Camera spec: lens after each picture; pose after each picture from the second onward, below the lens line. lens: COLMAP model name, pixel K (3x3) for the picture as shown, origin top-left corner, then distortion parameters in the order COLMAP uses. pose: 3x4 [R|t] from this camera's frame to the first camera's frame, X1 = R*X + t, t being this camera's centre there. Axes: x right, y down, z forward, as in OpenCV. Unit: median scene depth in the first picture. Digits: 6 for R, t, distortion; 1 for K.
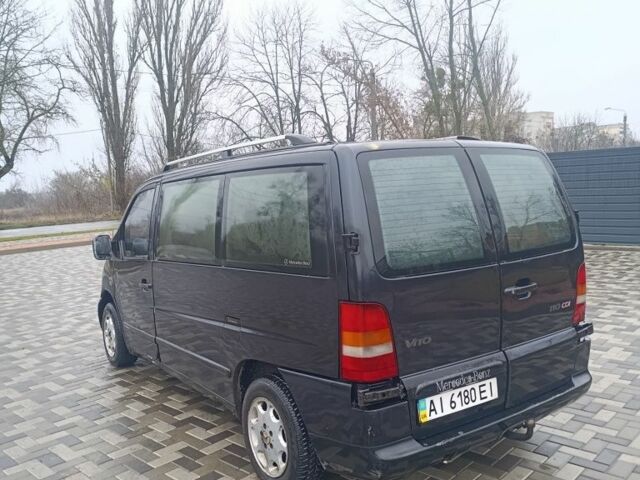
lens RADIAL K [[571.6, 0, 320.0], [0, 571.6, 240.0], [0, 0, 1]] dist [0.071545, -0.135473]
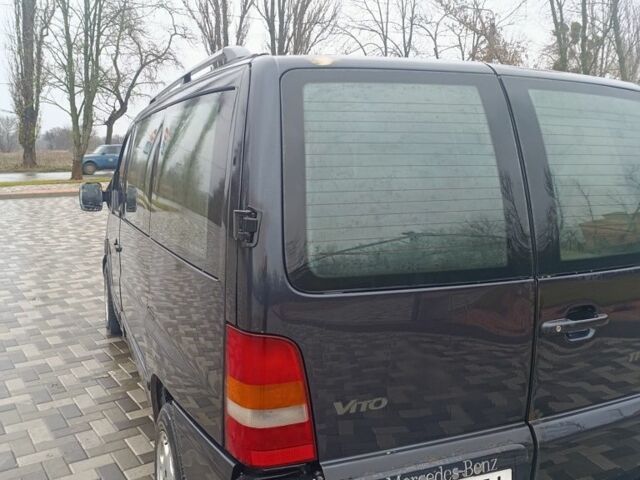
lens RADIAL K [[571.6, 0, 320.0], [0, 571.6, 240.0], [0, 0, 1]] dist [0.071545, -0.135473]
pose [[0.979777, 0.085916, -0.180711, 0.018380], [-0.072722, 0.994264, 0.078423, -0.002491], [0.186412, -0.063695, 0.980405, 0.036358]]
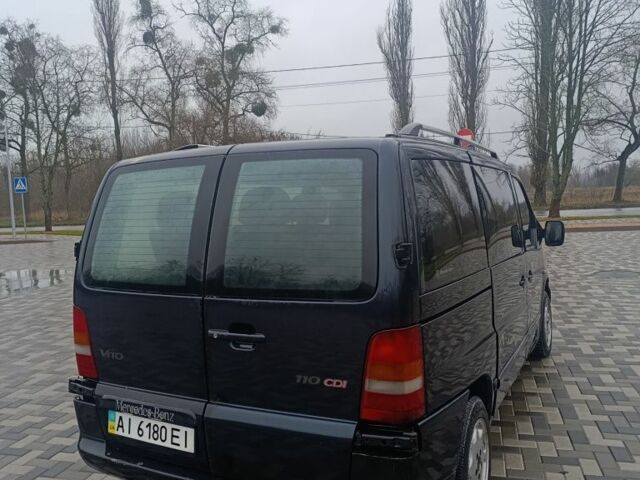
lens RADIAL K [[577.5, 0, 316.0], [0, 577.5, 236.6], [0, 0, 1]] dist [0.009770, -0.018001]
pose [[0.473030, 0.091889, -0.876241, 0.101762], [-0.059865, 0.995600, 0.072088, -0.010595], [0.879010, 0.018357, 0.476450, 0.068554]]
